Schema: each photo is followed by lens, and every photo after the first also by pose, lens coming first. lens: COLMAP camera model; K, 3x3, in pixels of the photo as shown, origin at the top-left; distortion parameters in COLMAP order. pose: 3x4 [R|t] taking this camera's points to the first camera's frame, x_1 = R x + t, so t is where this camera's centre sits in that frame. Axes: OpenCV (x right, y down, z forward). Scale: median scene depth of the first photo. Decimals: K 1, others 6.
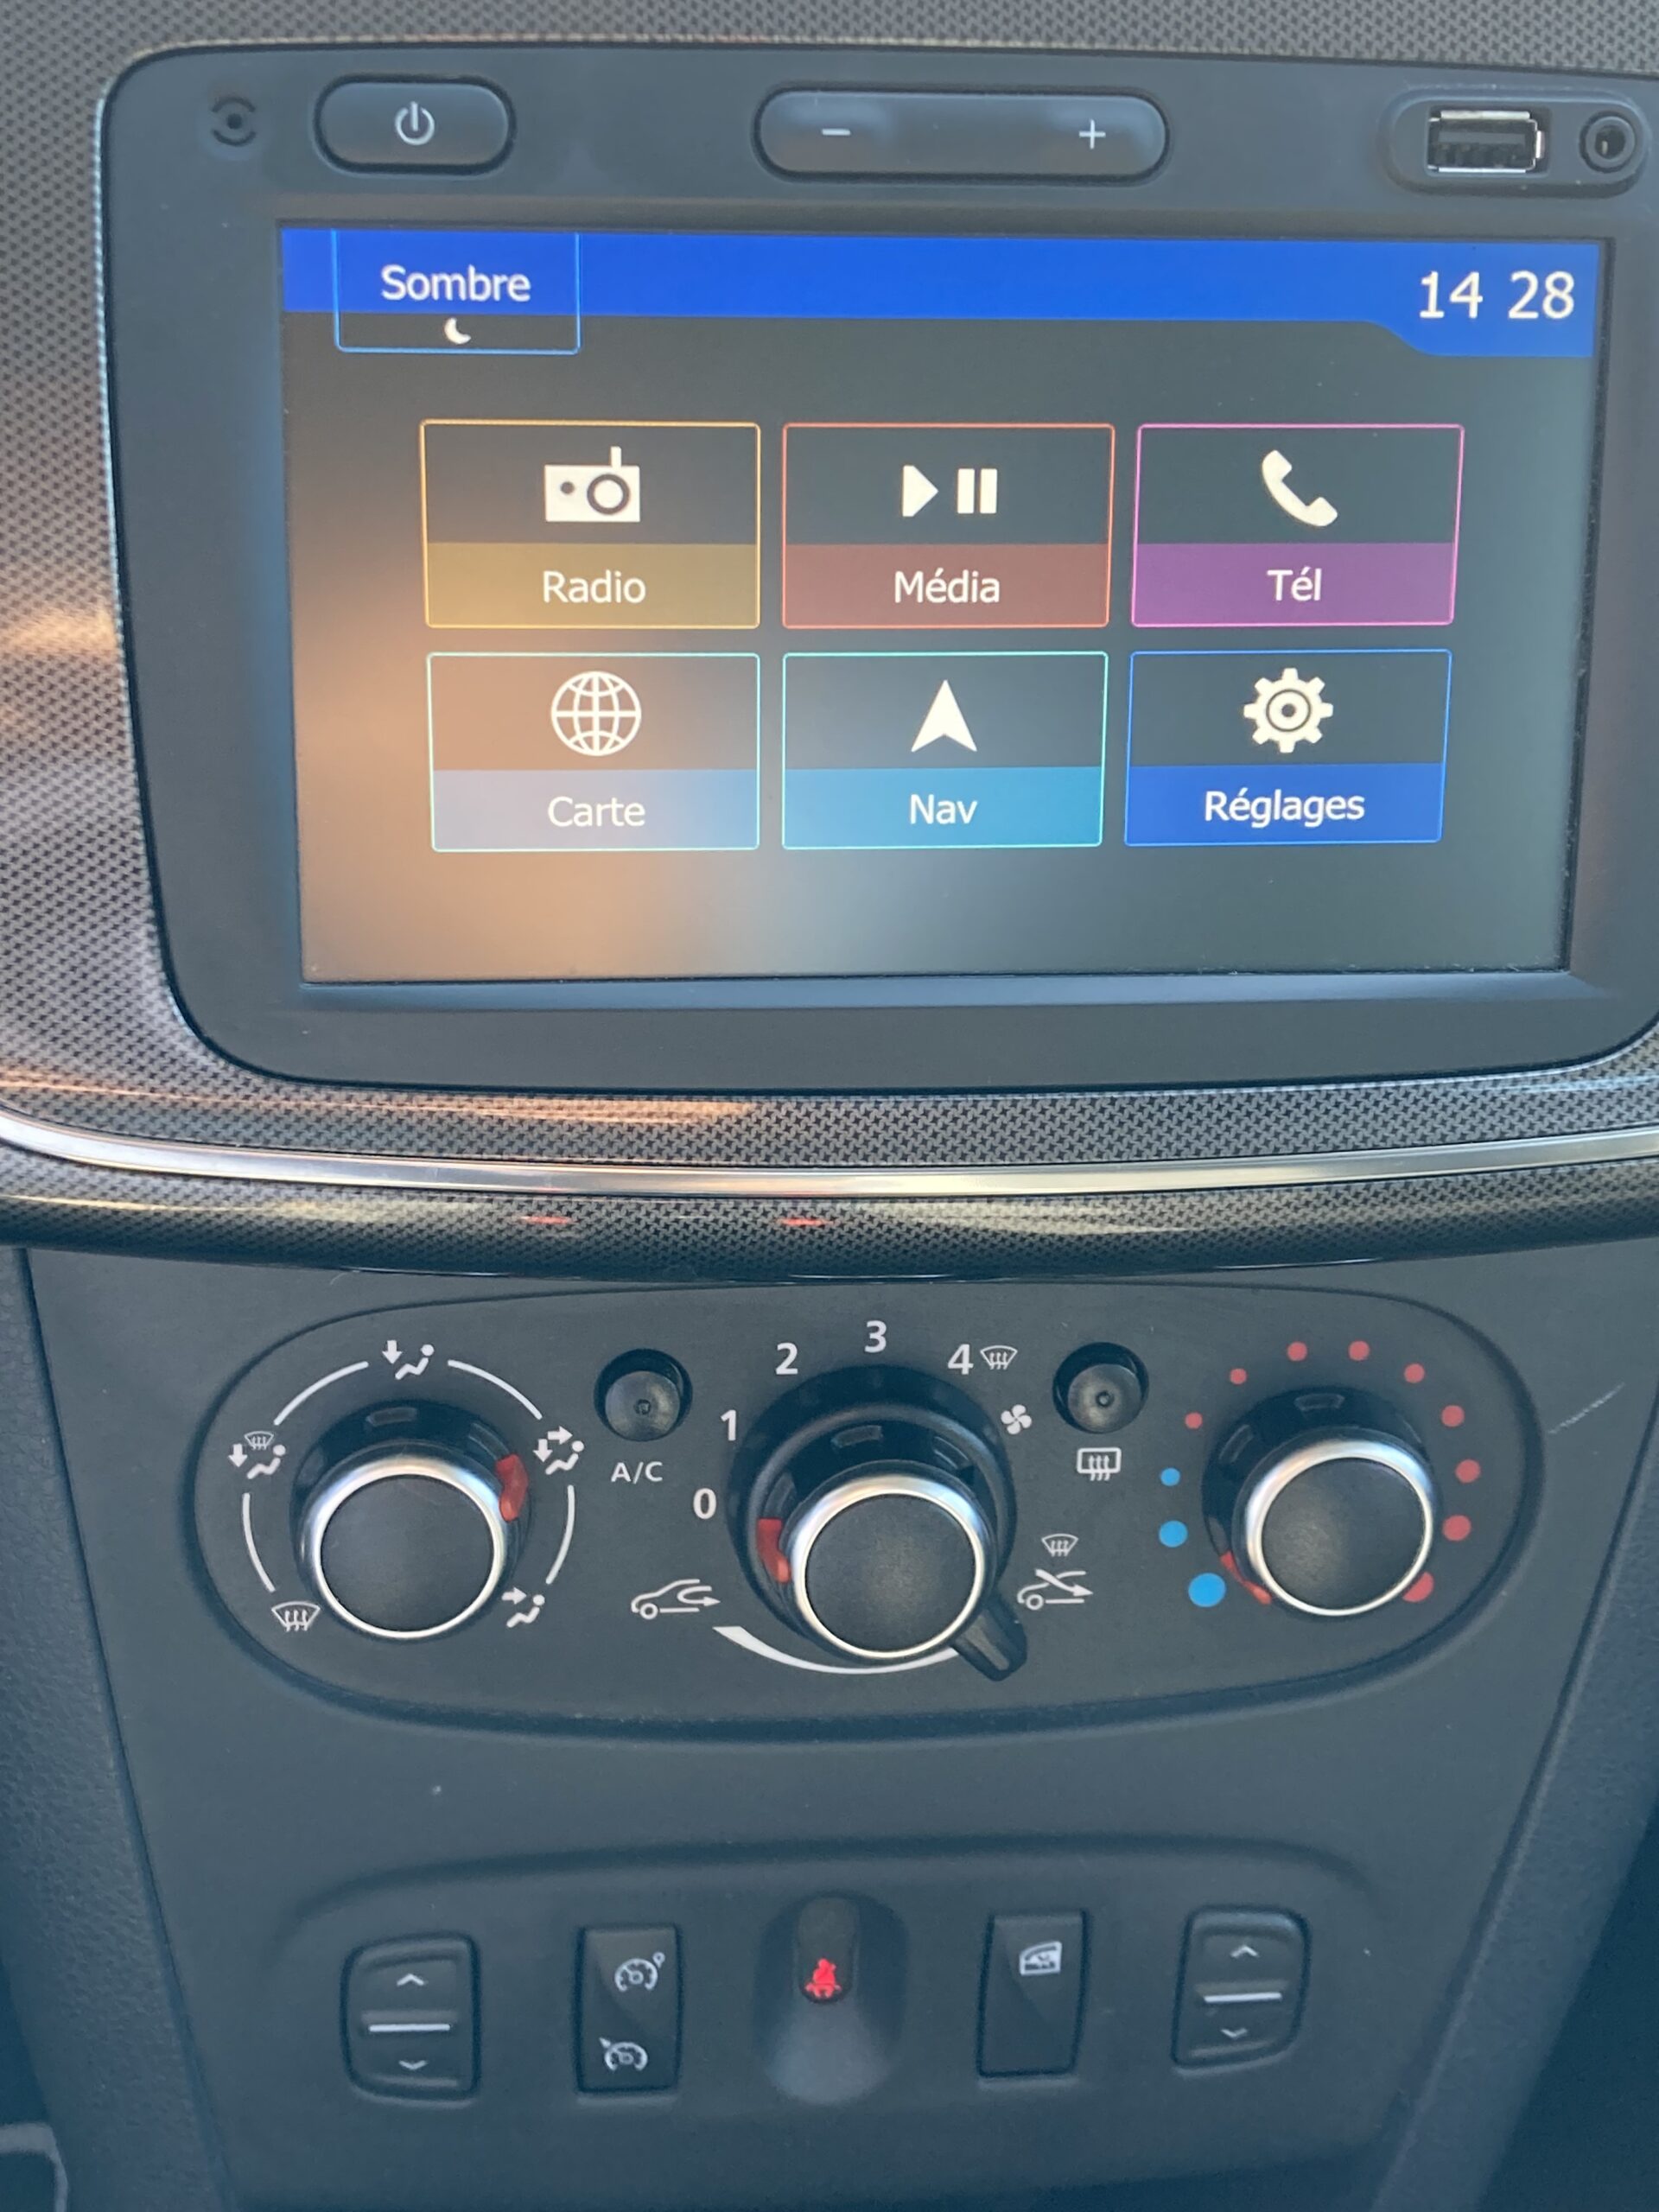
lens RADIAL K [[2892.0, 0, 824.2], [0, 2892.0, 1027.1], [0, 0, 1]] dist [0.156243, -0.557505]
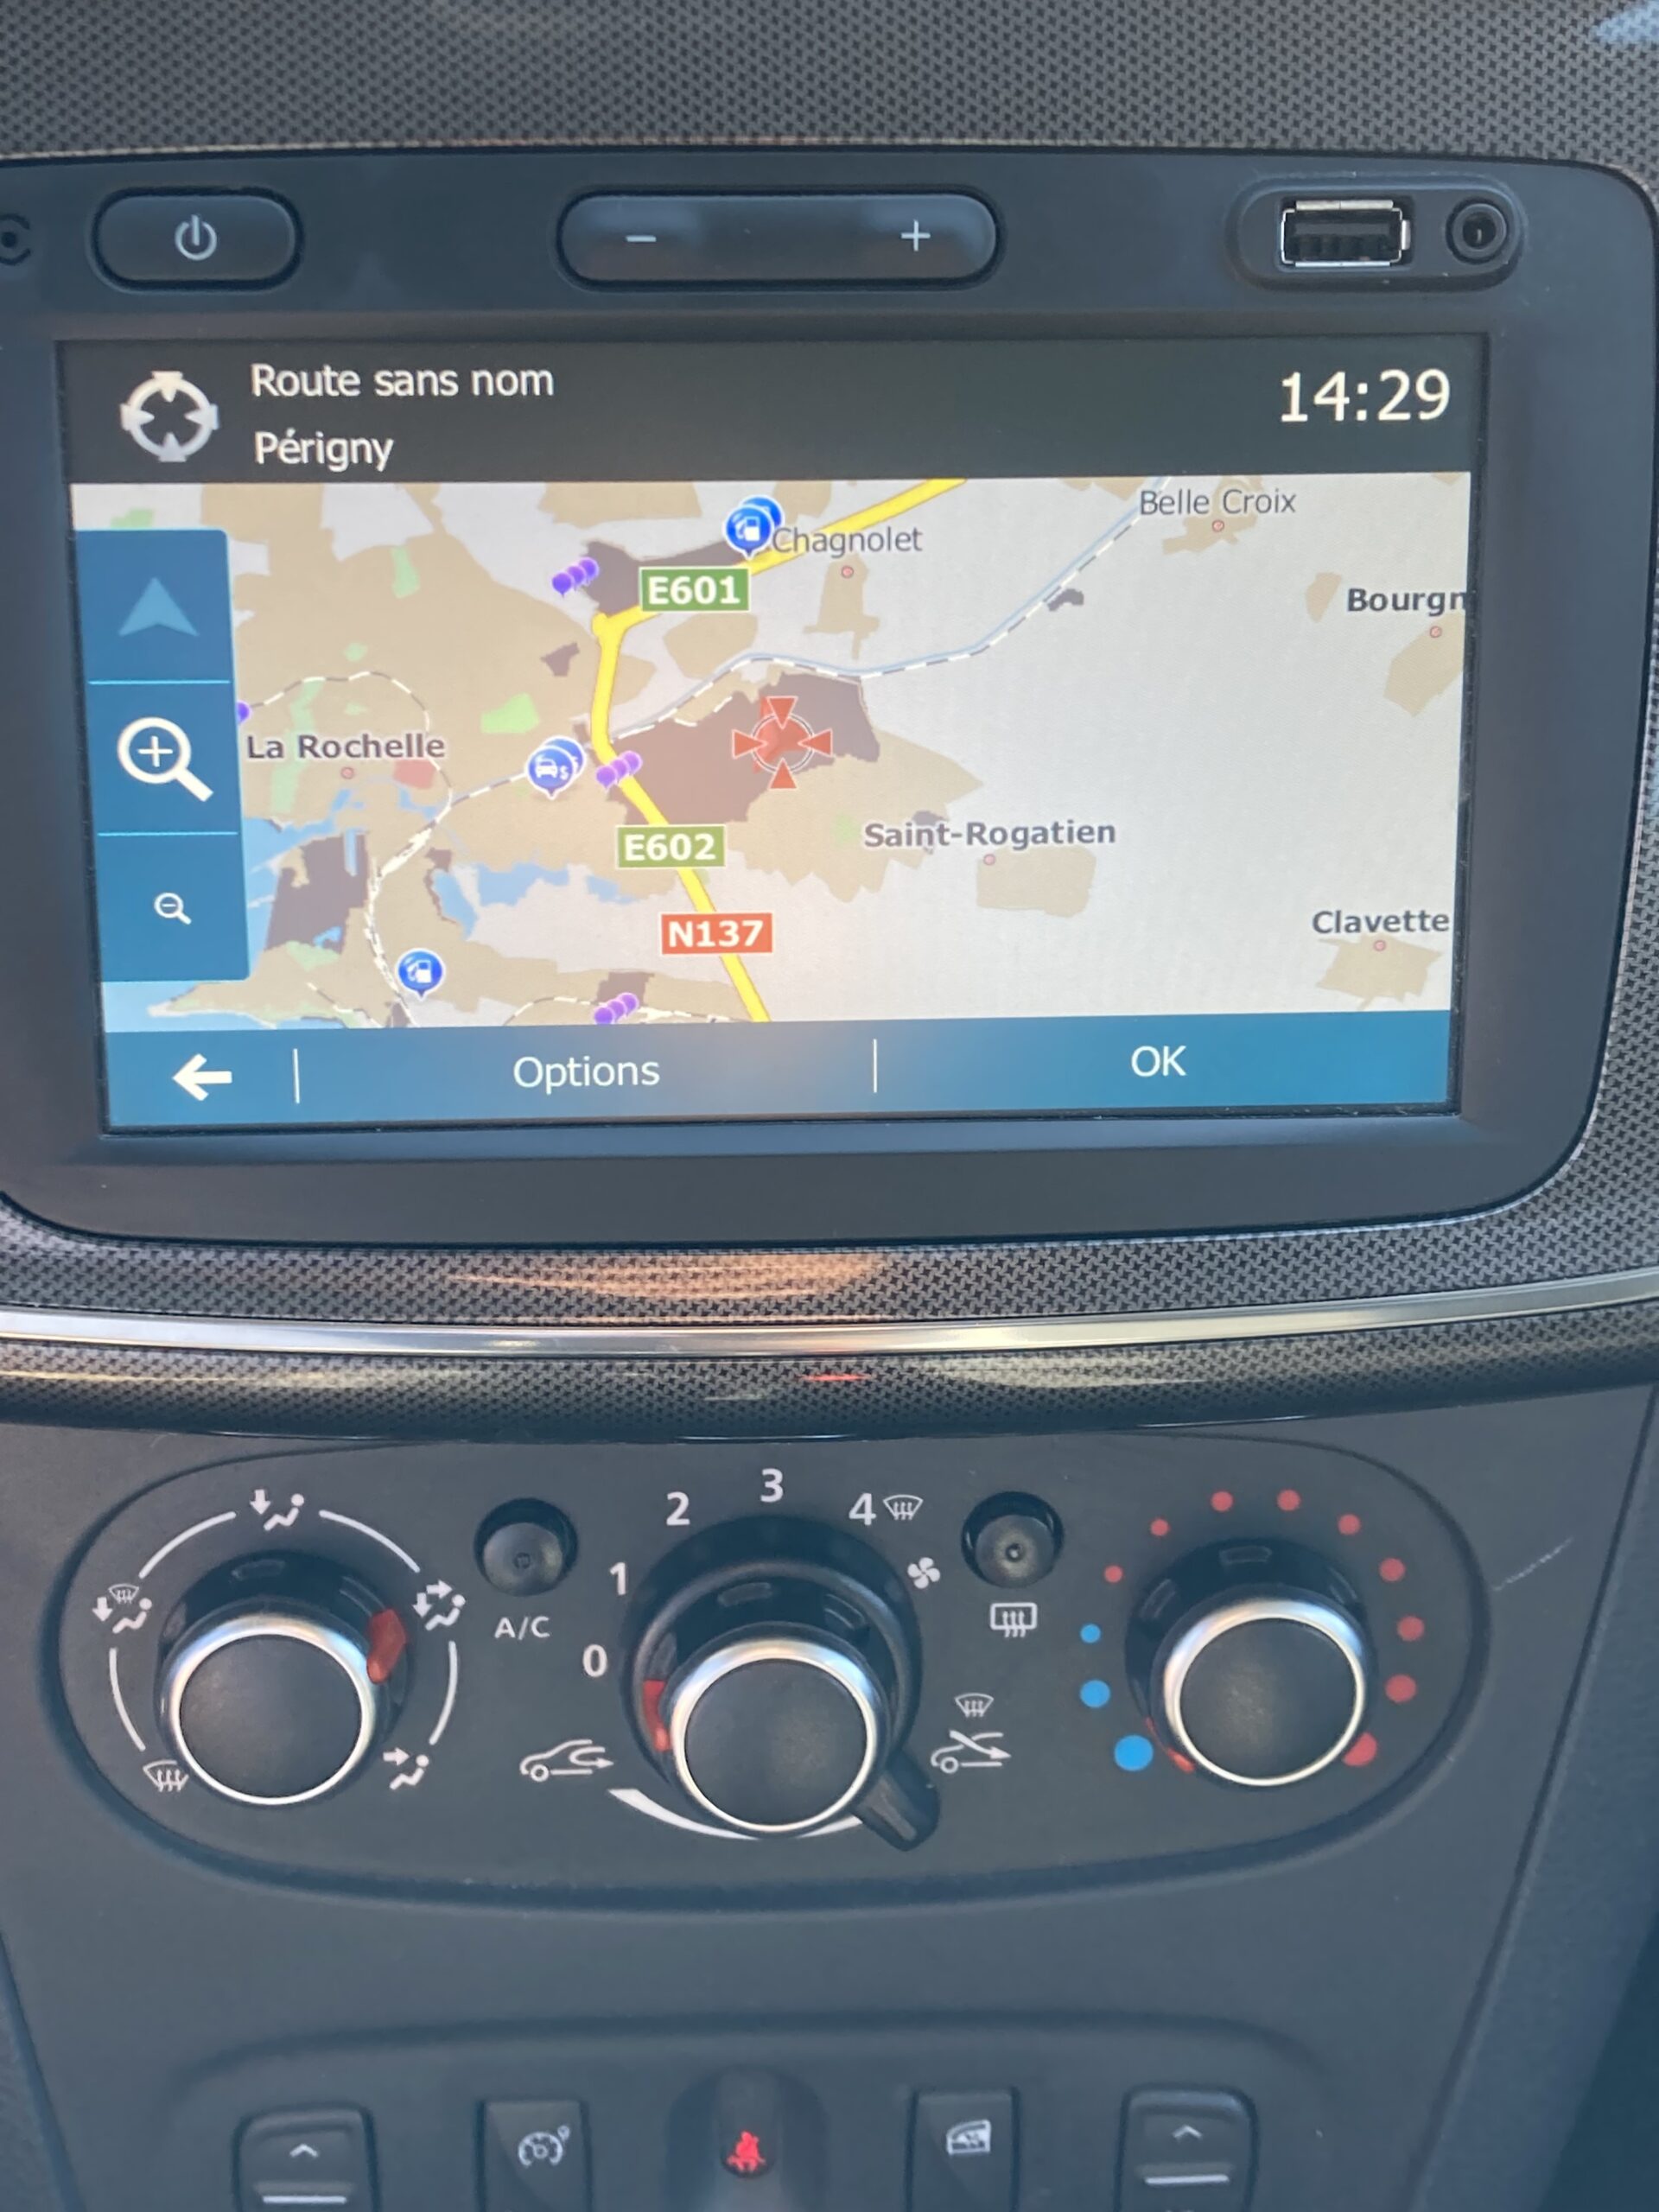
lens RADIAL K [[2892.0, 0, 824.2], [0, 2892.0, 1027.1], [0, 0, 1]] dist [0.156243, -0.557505]
pose [[0.998448, -0.003881, -0.055552, 0.089999], [0.002953, 0.999855, -0.016776, -0.027709], [0.055609, 0.016586, 0.998315, 0.051142]]
